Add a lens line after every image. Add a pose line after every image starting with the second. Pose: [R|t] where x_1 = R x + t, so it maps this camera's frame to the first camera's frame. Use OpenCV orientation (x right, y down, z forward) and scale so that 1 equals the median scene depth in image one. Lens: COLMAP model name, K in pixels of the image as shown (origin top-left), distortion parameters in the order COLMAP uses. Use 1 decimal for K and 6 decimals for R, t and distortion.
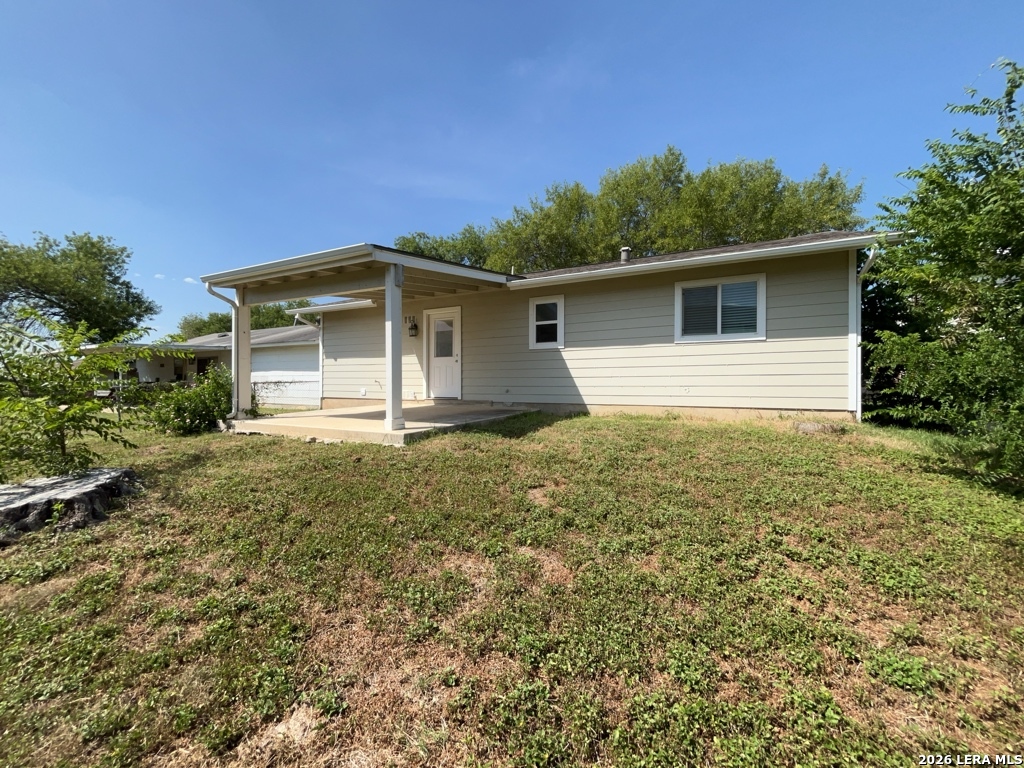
lens RADIAL K [[420.9, 0, 507.0], [0, 420.9, 384.8], [0, 0, 1]] dist [-0.000953, -0.000310]
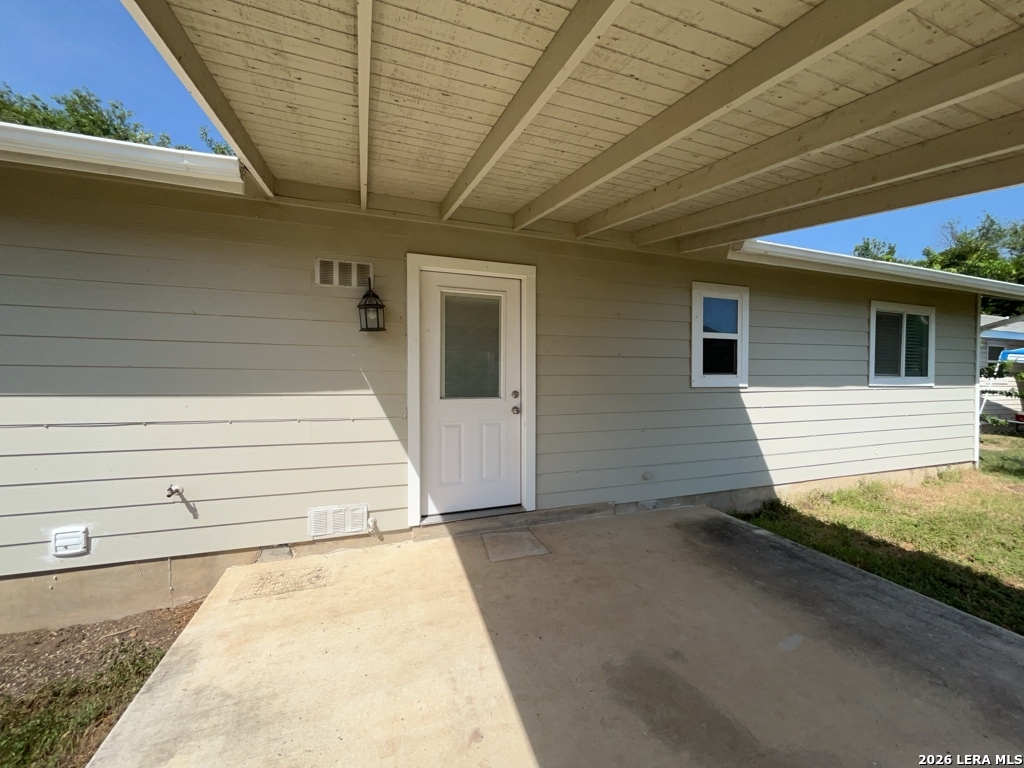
lens RADIAL K [[420.9, 0, 507.0], [0, 420.9, 384.8], [0, 0, 1]] dist [-0.000953, -0.000310]
pose [[0.647417, -0.012381, 0.762036, -0.477558], [-0.001517, 0.999845, 0.017533, -0.098477], [-0.762135, -0.012507, 0.647298, 0.880526]]
